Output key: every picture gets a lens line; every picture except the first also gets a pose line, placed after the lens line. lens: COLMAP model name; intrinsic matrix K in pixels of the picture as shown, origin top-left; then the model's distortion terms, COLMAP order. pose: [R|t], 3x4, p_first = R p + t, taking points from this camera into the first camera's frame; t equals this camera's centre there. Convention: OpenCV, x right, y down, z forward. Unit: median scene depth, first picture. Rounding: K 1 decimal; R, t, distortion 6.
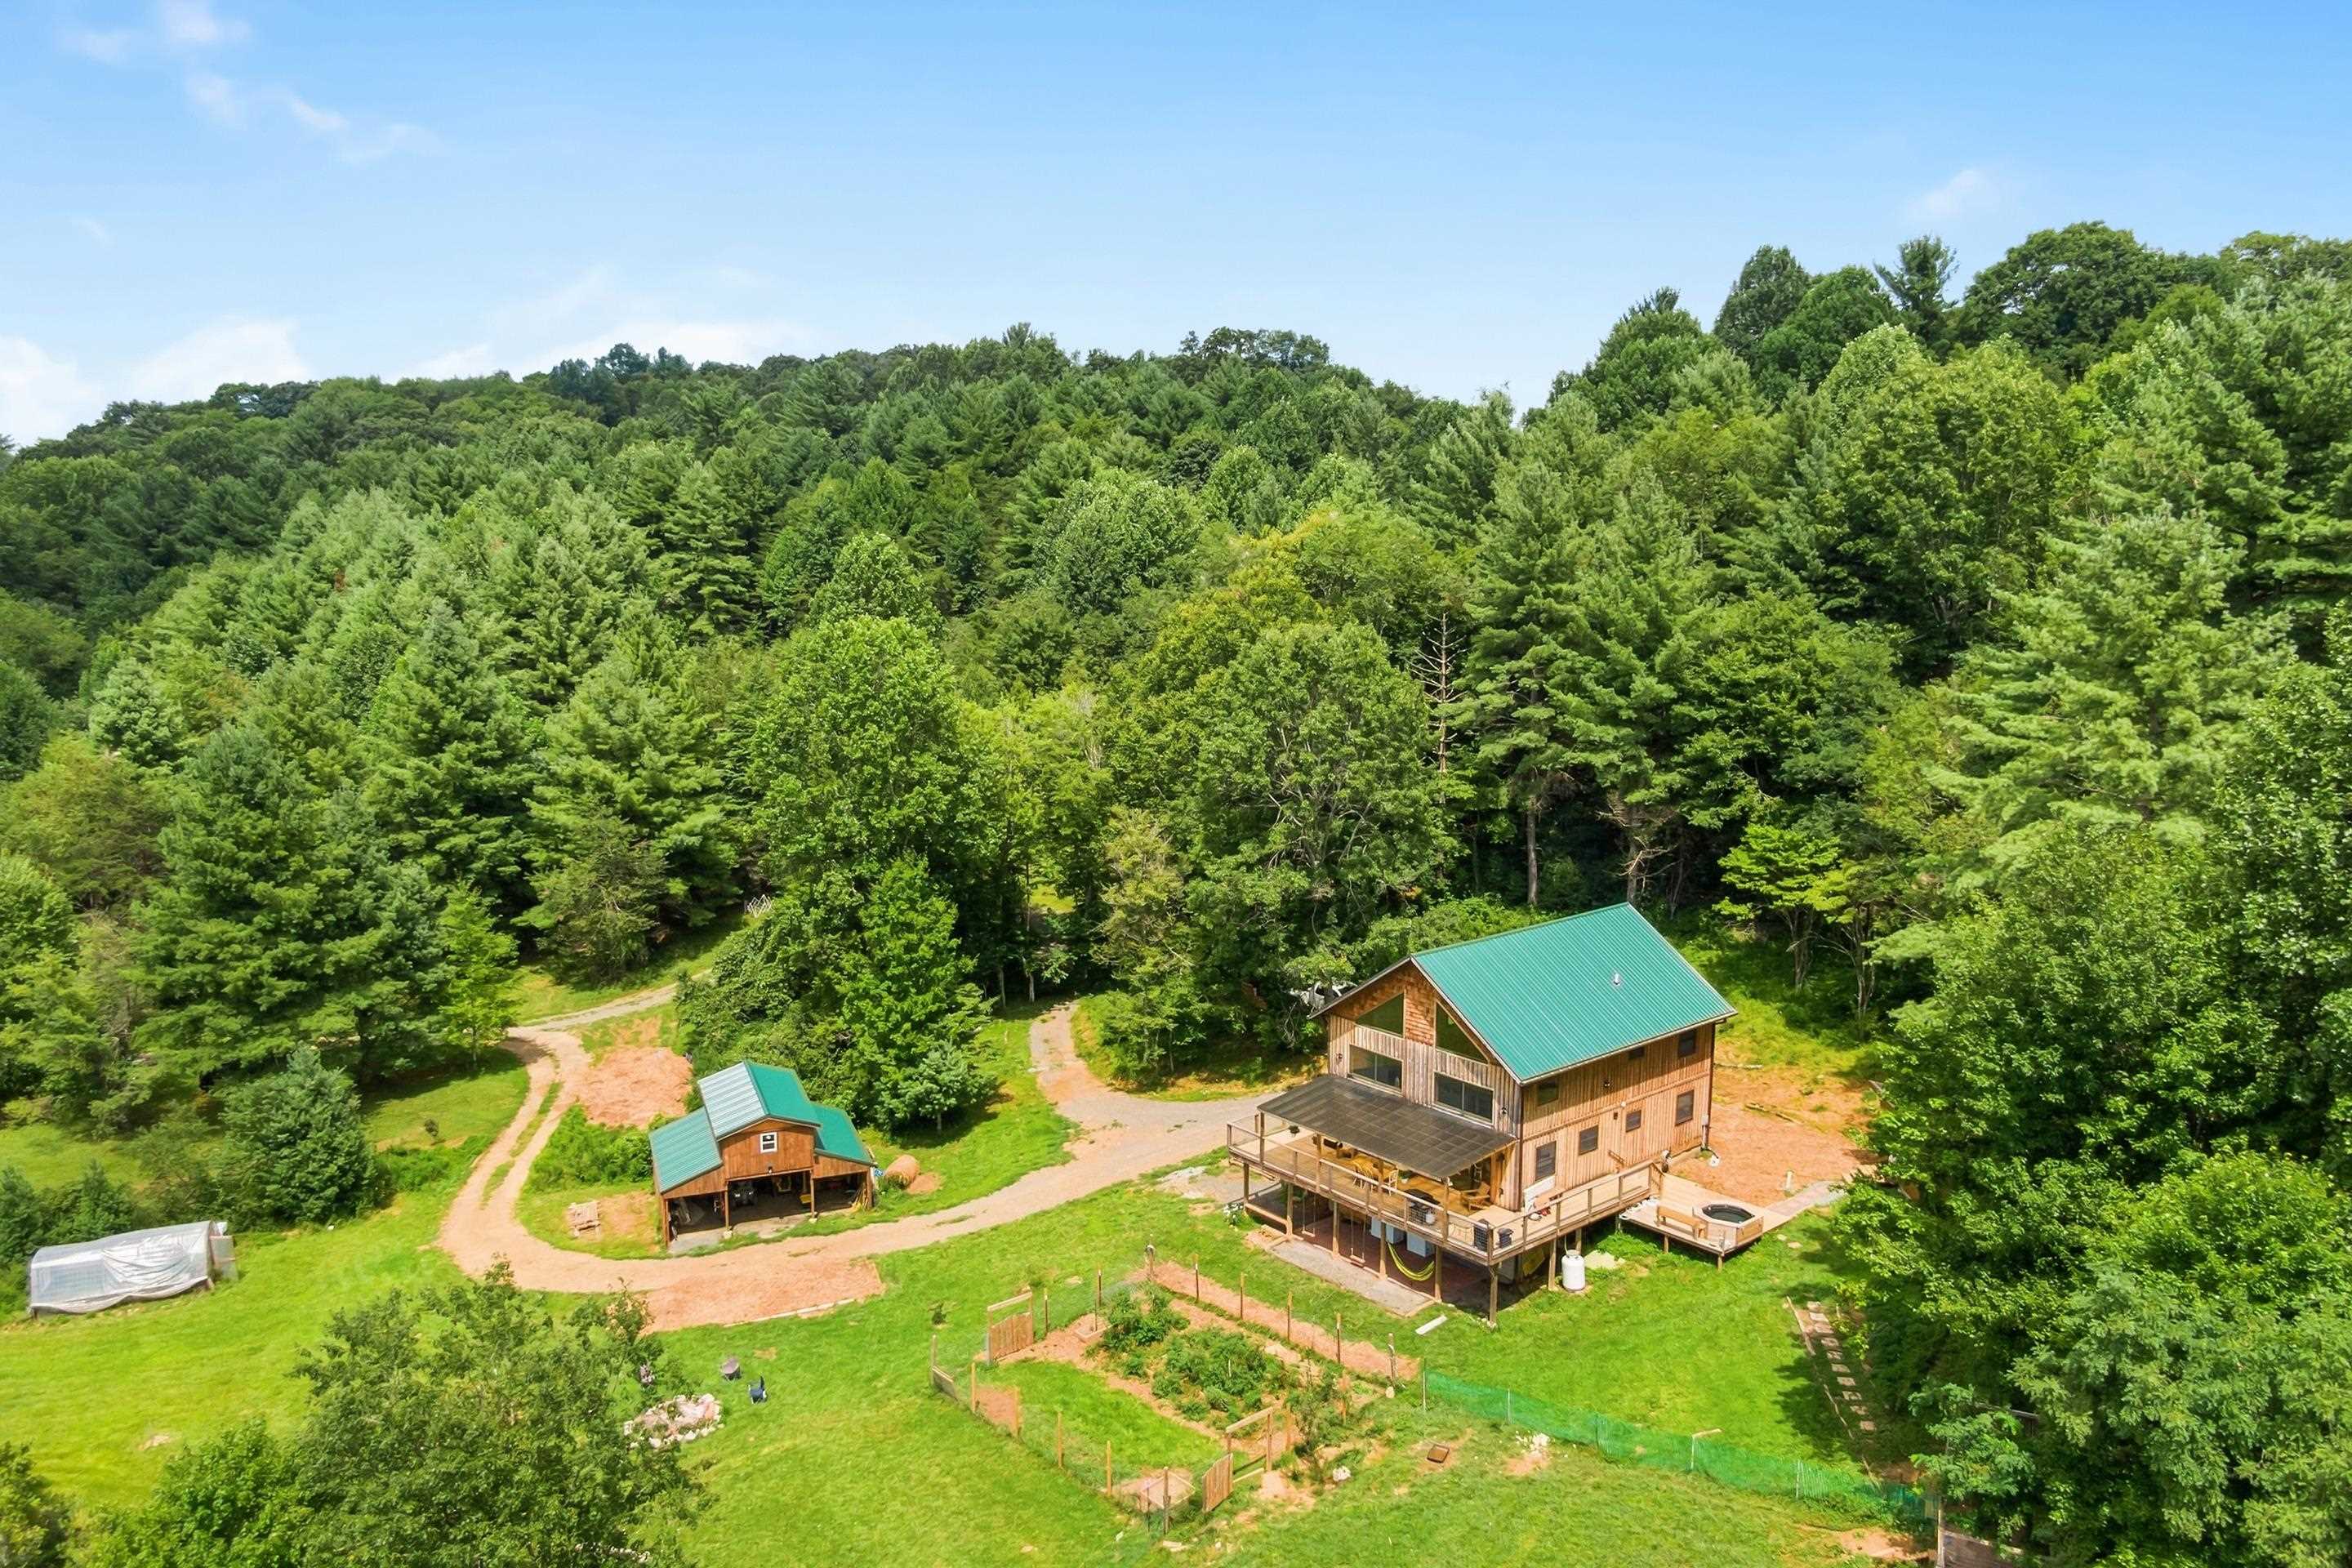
lens RADIAL K [[1687.4, 0, 1174.7], [0, 1687.4, 791.6], [0, 0, 1]] dist [0.044031, -0.065331]
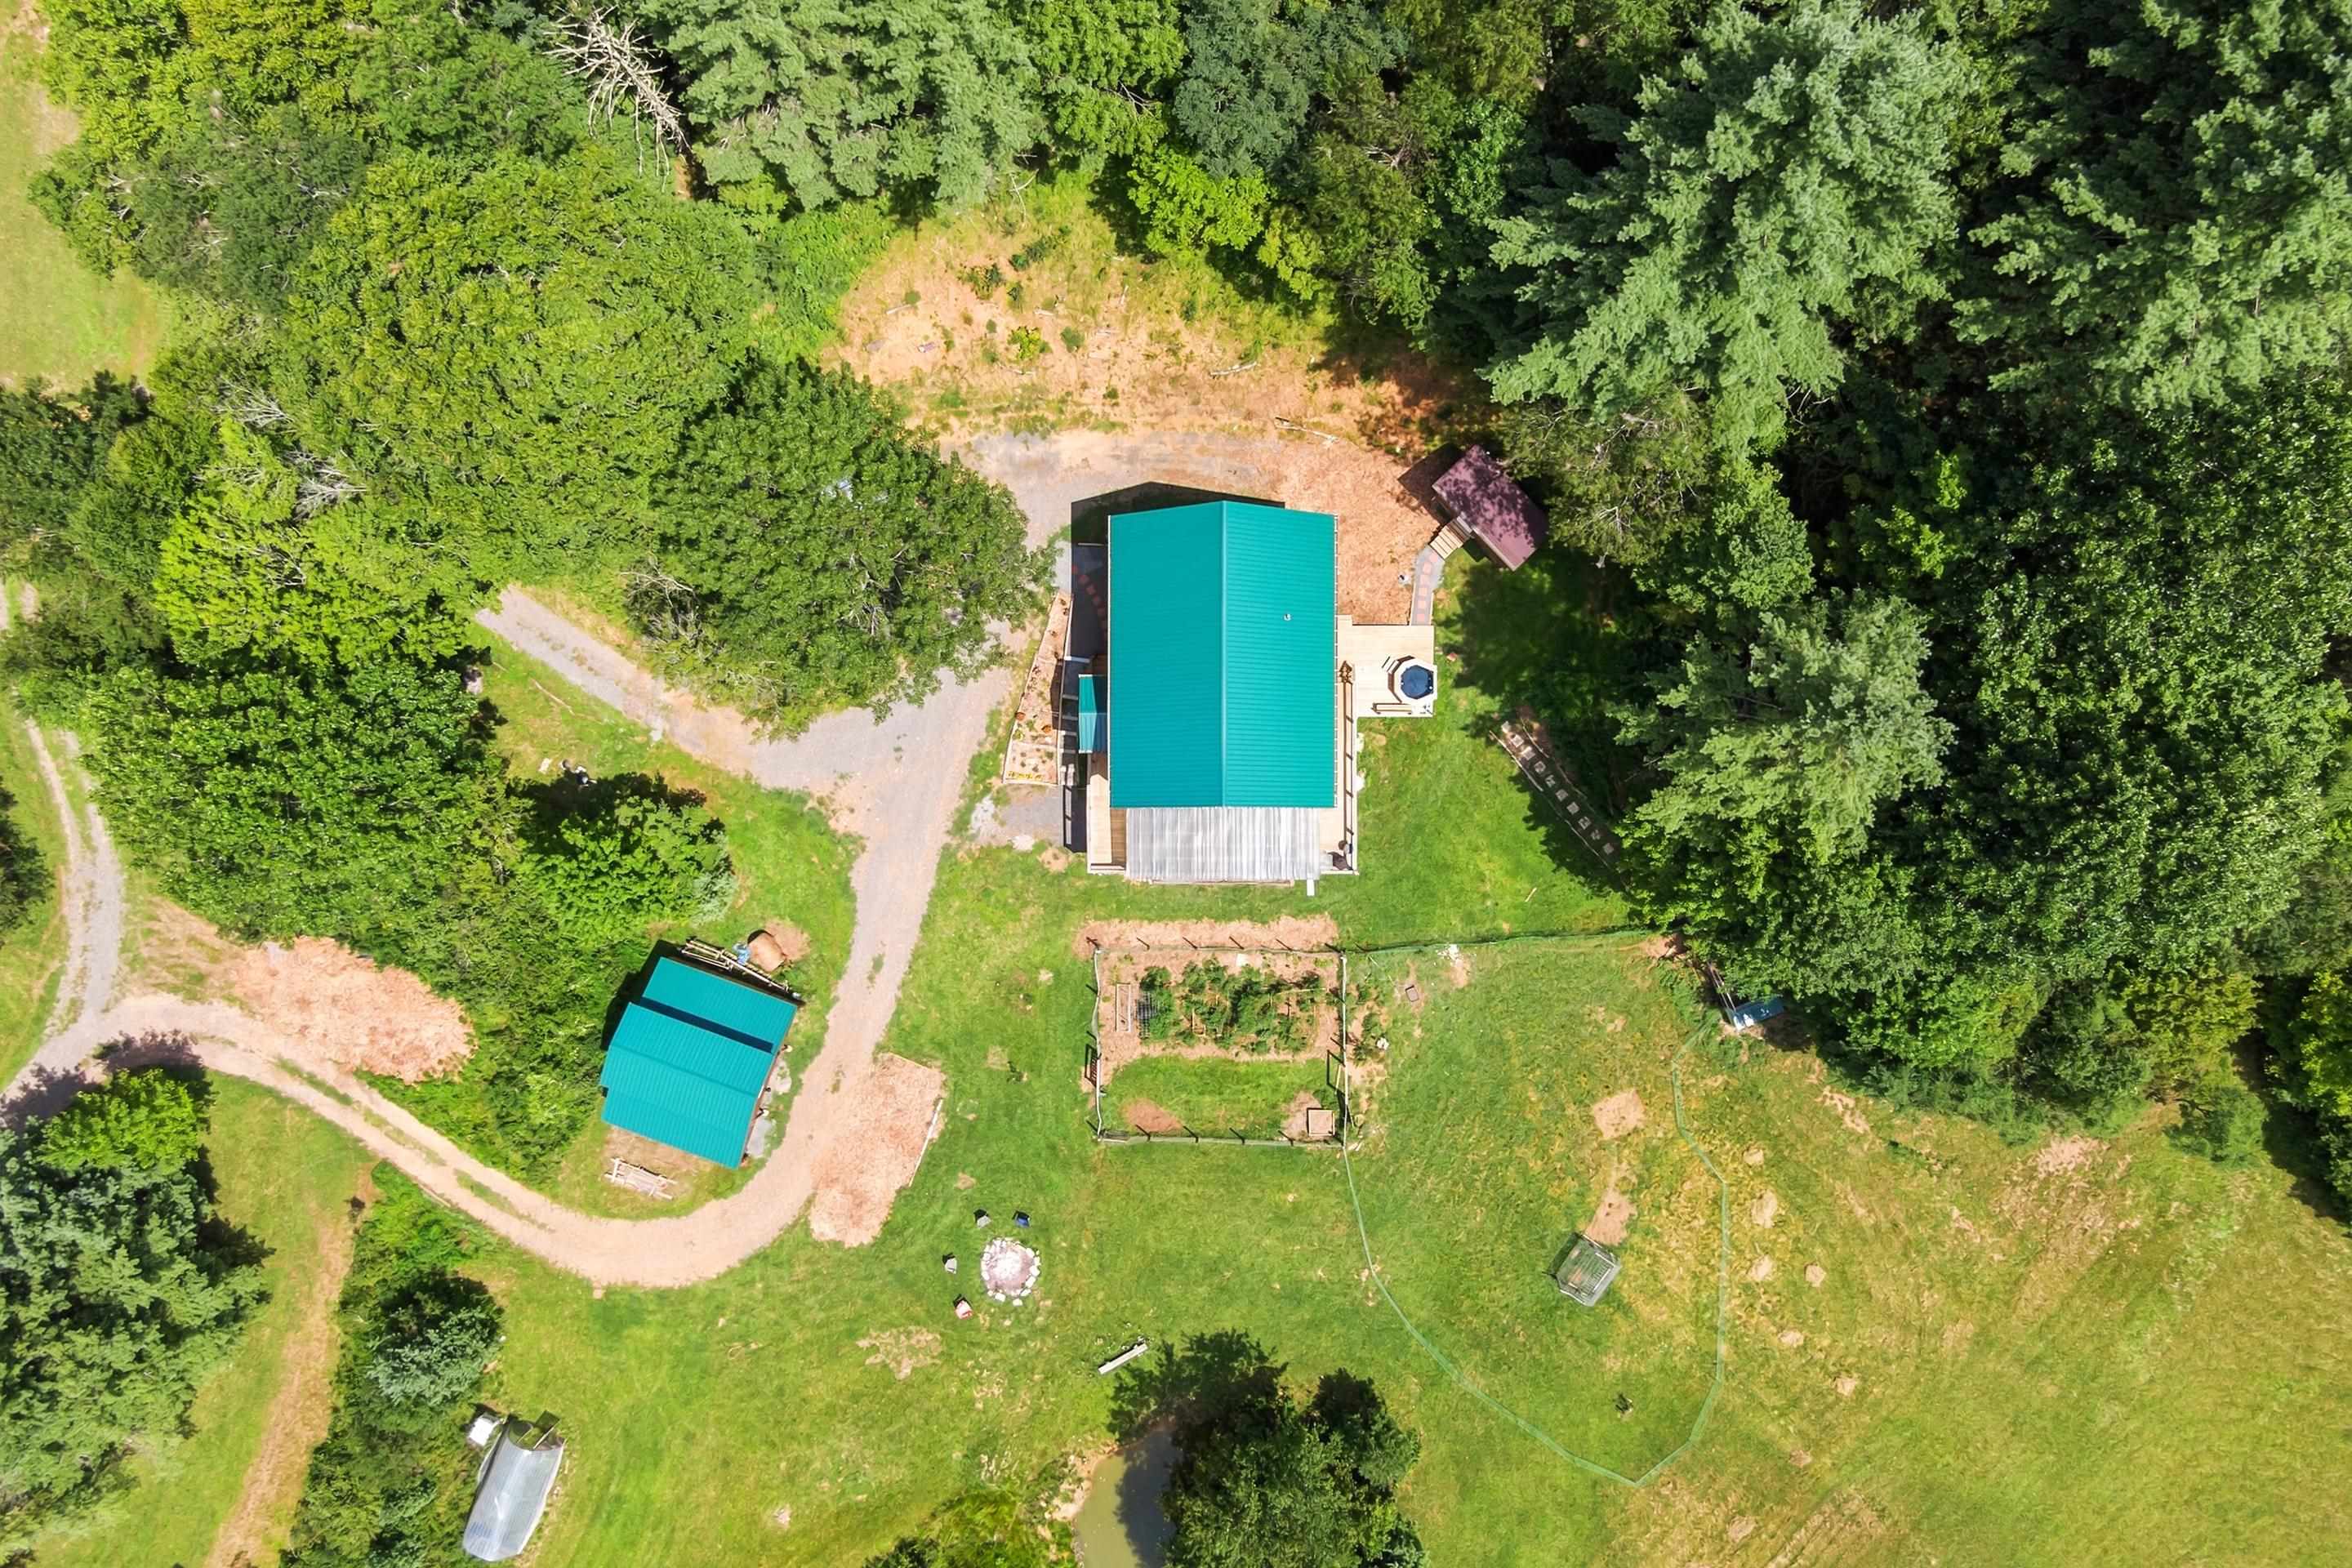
lens RADIAL K [[1687.4, 0, 1187.3], [0, 1687.4, 770.5], [0, 0, 1]] dist [0.044031, -0.065331]
pose [[0.649978, -0.759953, 0.000625, 0.135228], [0.141343, 0.121696, 0.982452, -1.008174], [-0.746694, -0.638484, 0.186514, 0.751400]]
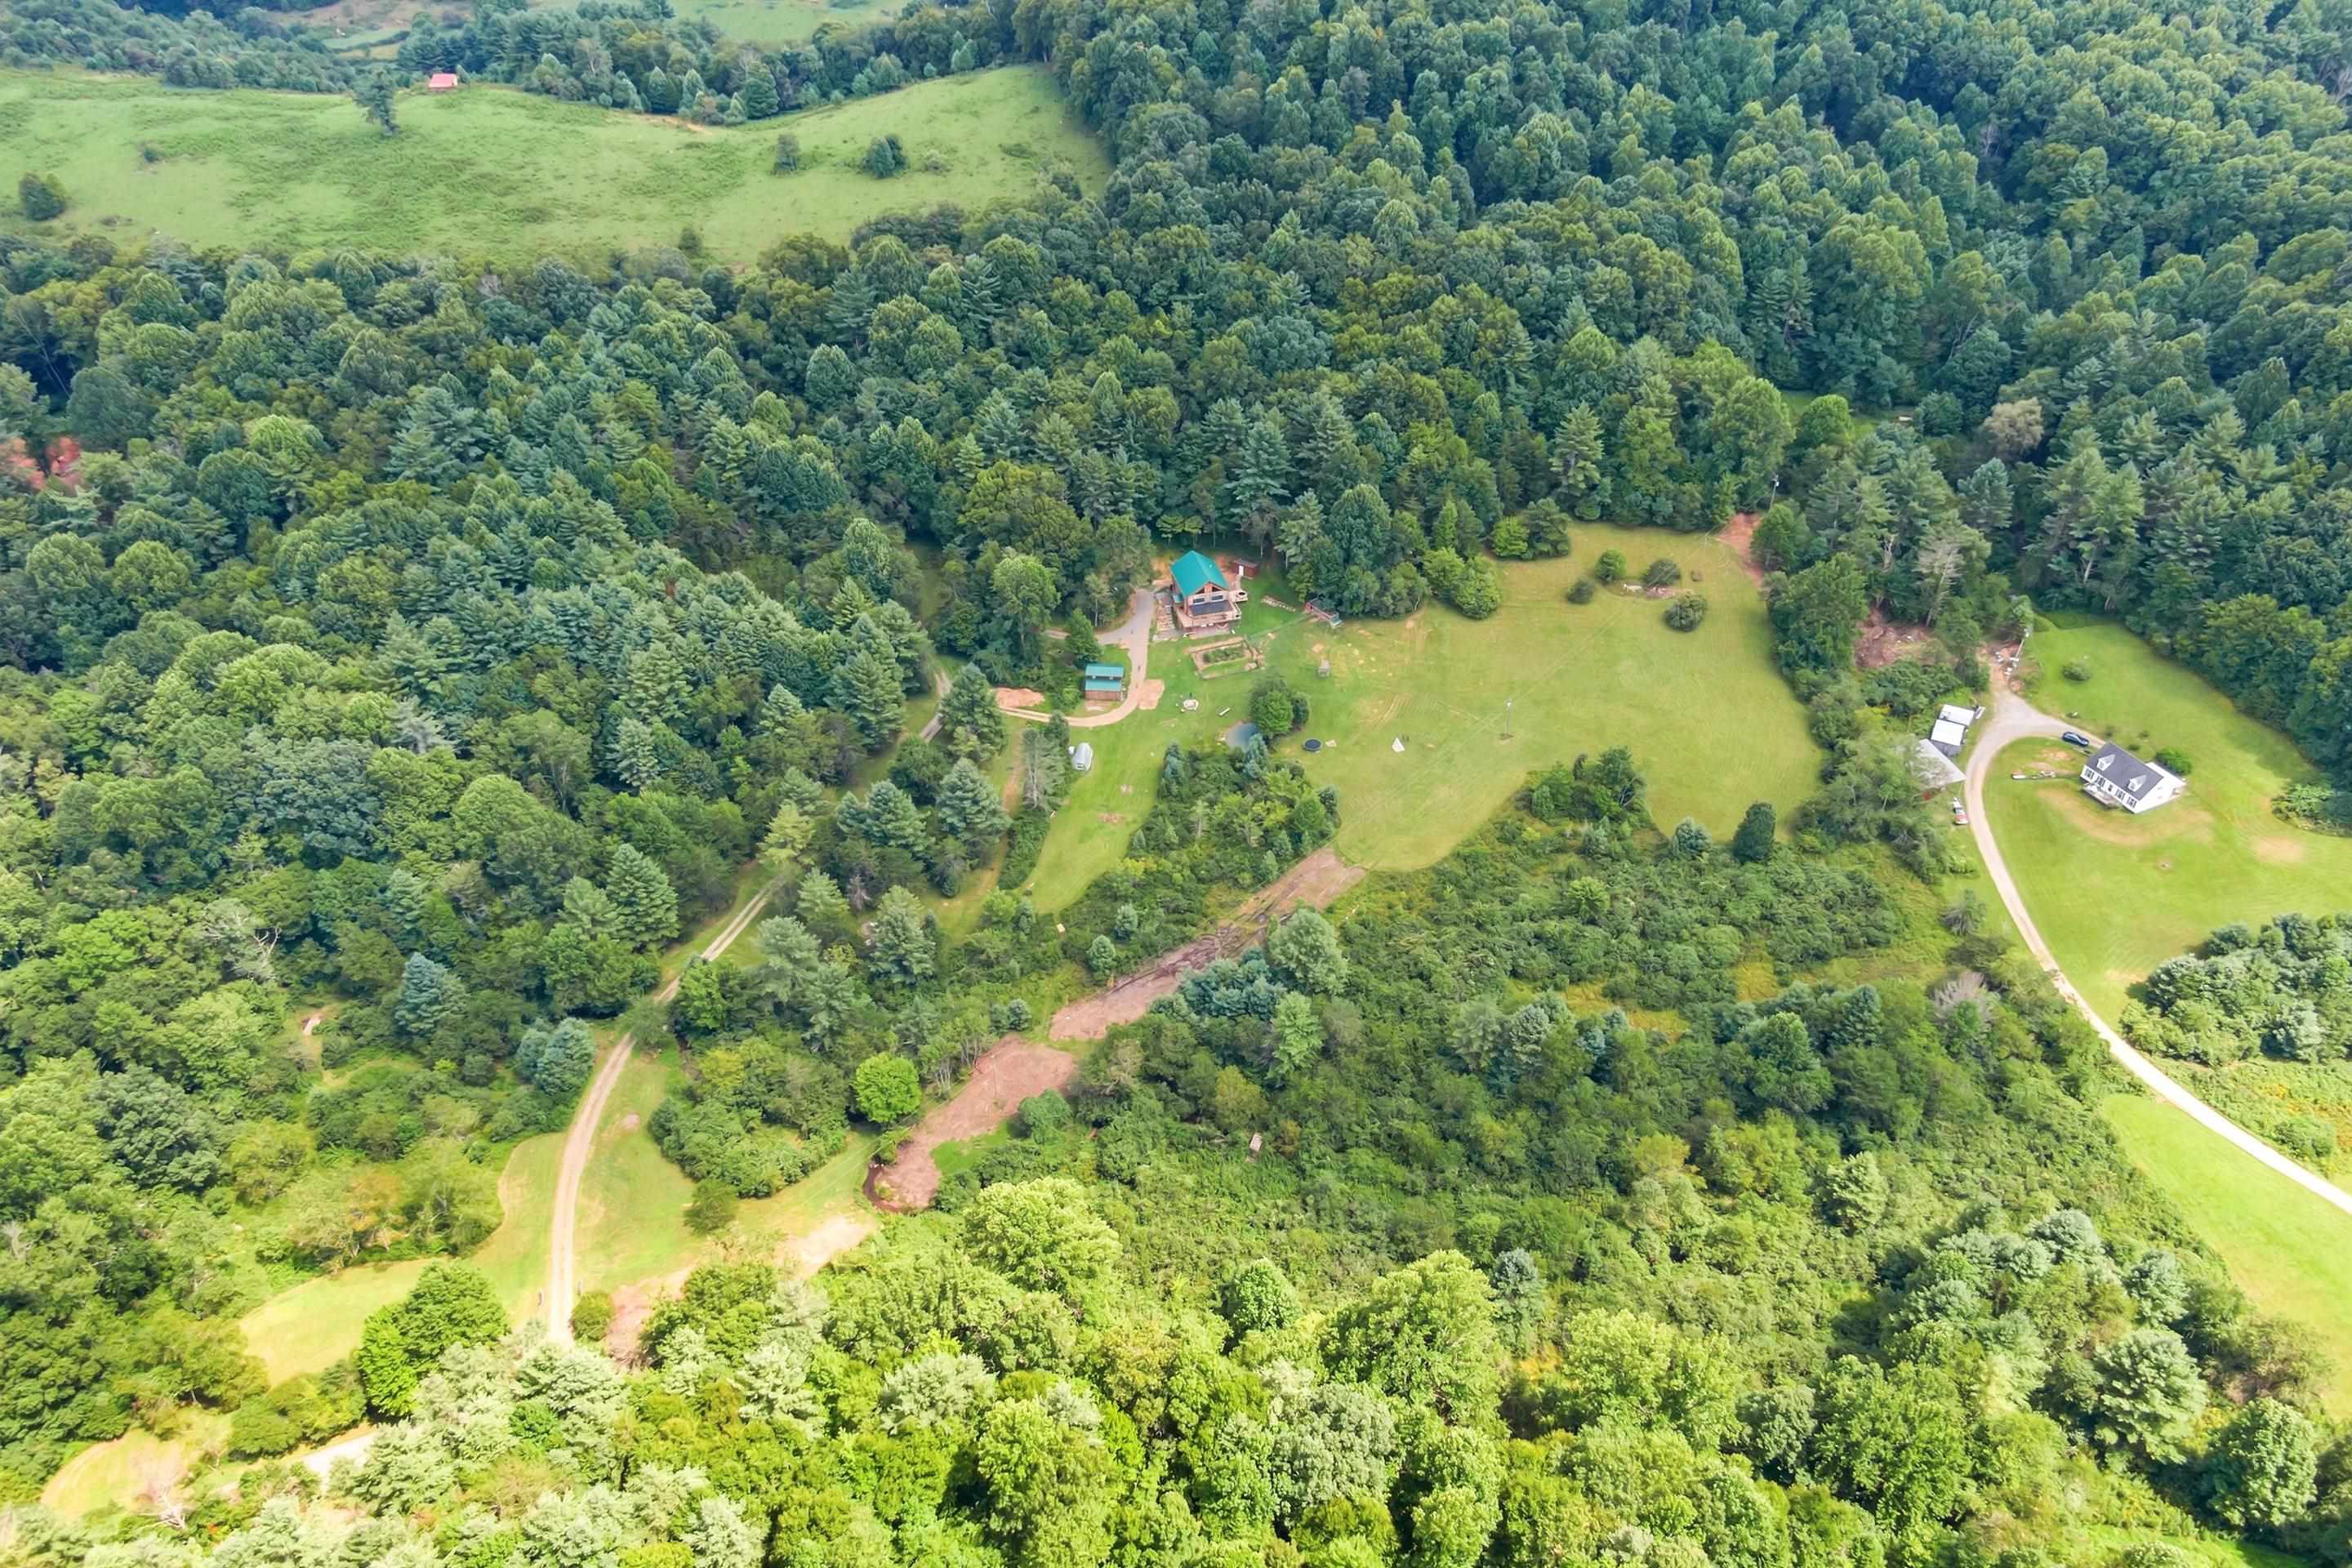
lens RADIAL K [[1687.4, 0, 1182.0], [0, 1687.4, 809.4], [0, 0, 1]] dist [0.044031, -0.065331]
pose [[0.413845, -0.566149, 0.712887, -4.189428], [0.143706, 0.813903, 0.562948, -2.376989], [-0.898933, -0.130528, 0.418189, -1.360495]]
